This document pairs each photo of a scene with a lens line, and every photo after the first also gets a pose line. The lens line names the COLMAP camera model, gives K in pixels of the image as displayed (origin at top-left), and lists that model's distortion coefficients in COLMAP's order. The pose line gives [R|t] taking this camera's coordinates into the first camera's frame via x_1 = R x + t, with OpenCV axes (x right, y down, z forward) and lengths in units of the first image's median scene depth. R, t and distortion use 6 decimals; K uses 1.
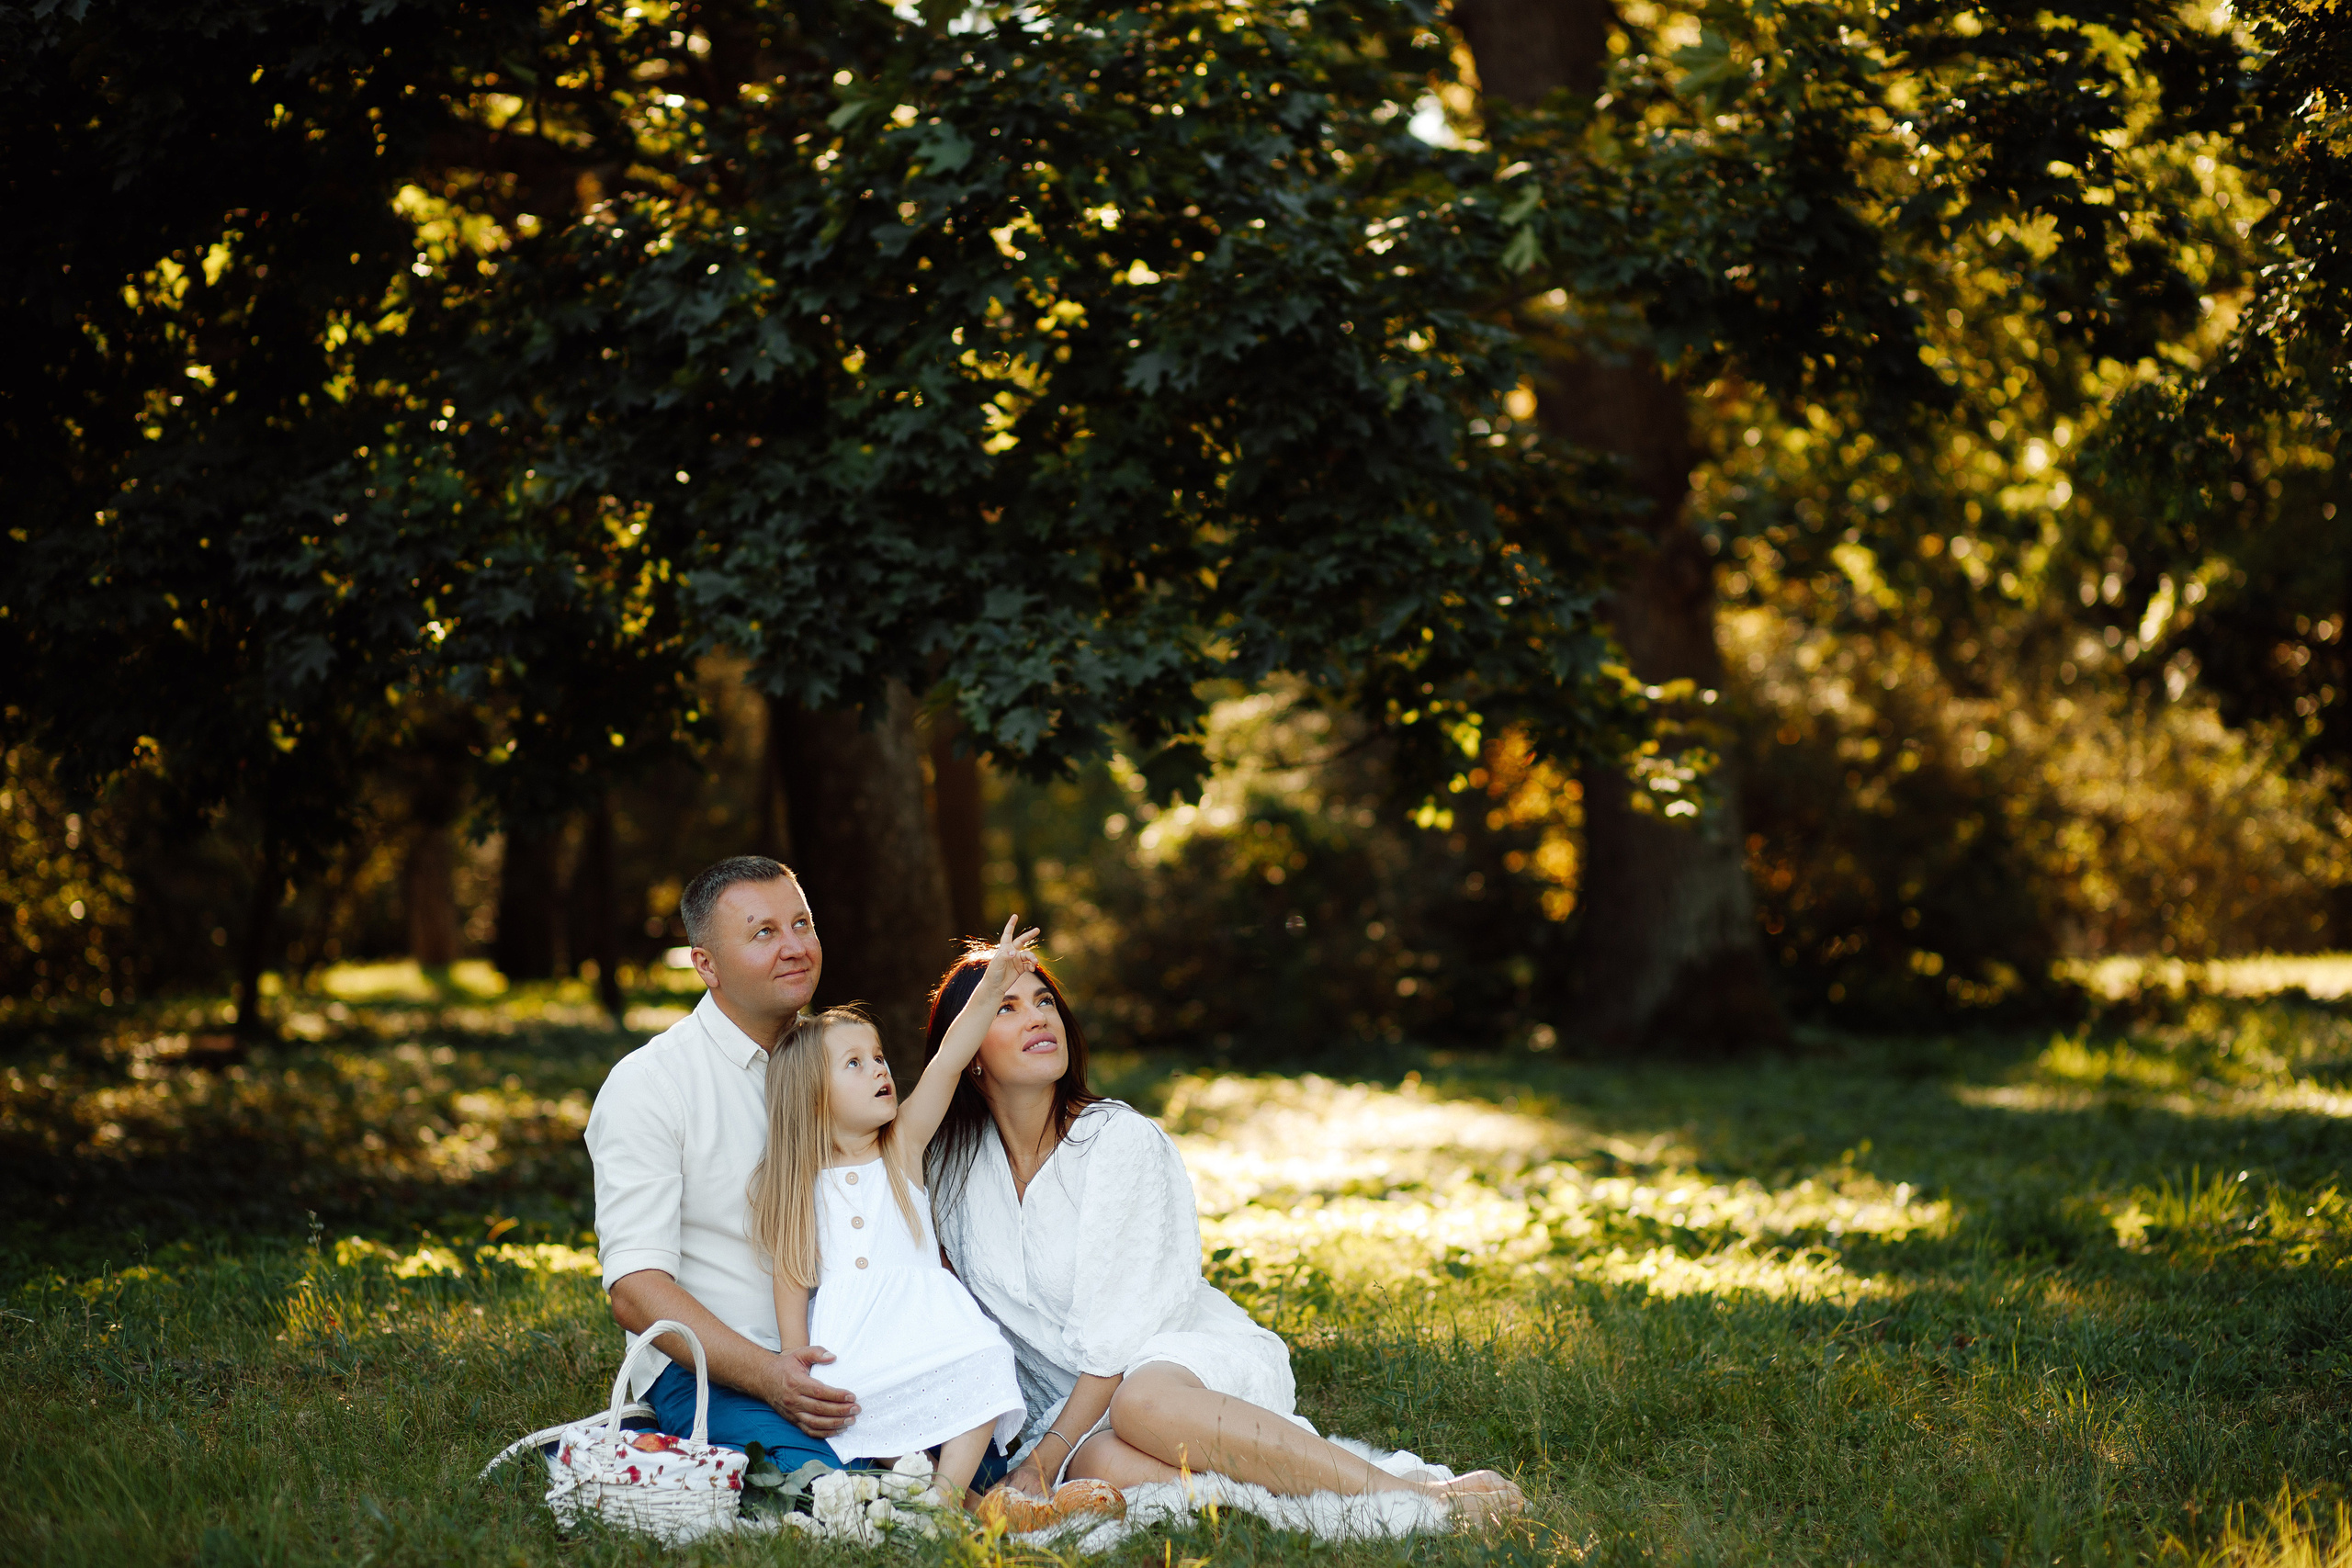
lens RADIAL K [[5885.9, 0, 1185.7], [0, 5885.9, 790.4], [0, 0, 1]] dist [-0.112986, 0.000000]
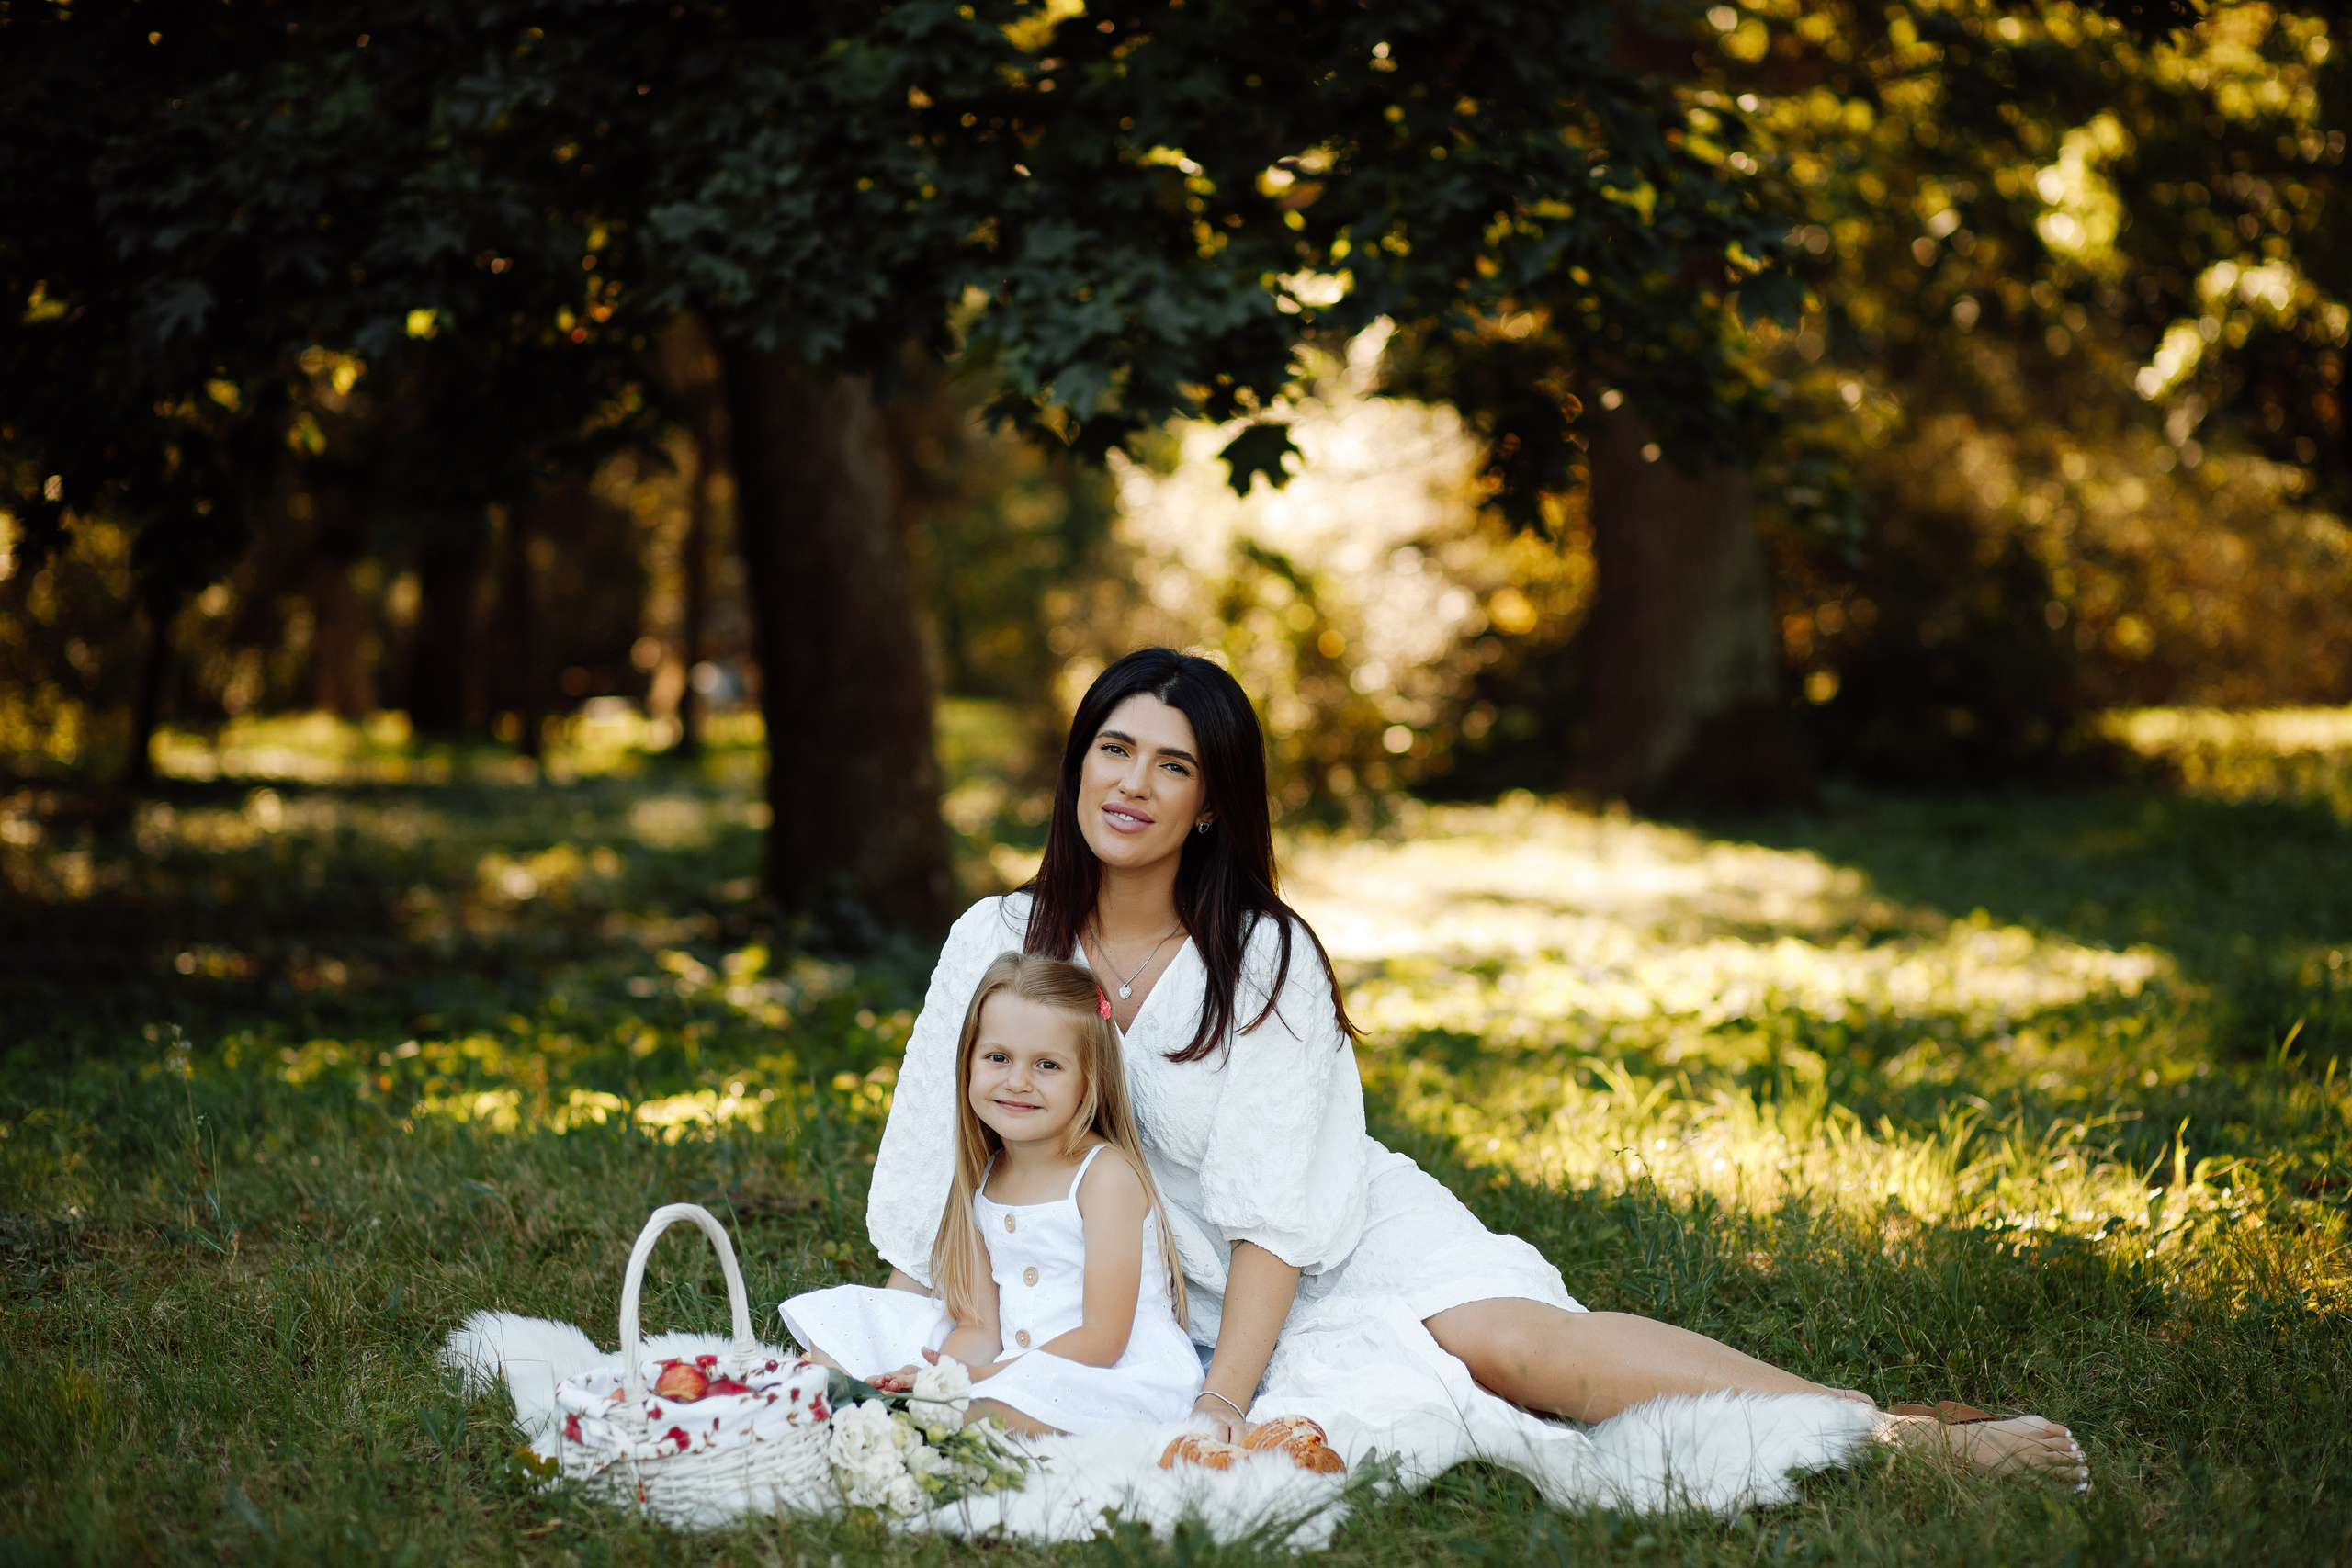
lens RADIAL K [[5885.9, 0, 1178.9], [0, 5885.9, 782.8], [0, 0, 1]] dist [-0.112986, 0.000000]
pose [[0.999923, 0.003408, 0.011913, -0.022277], [-0.003871, 0.999230, 0.039049, 0.010724], [-0.011771, -0.039092, 0.999166, 0.193054]]
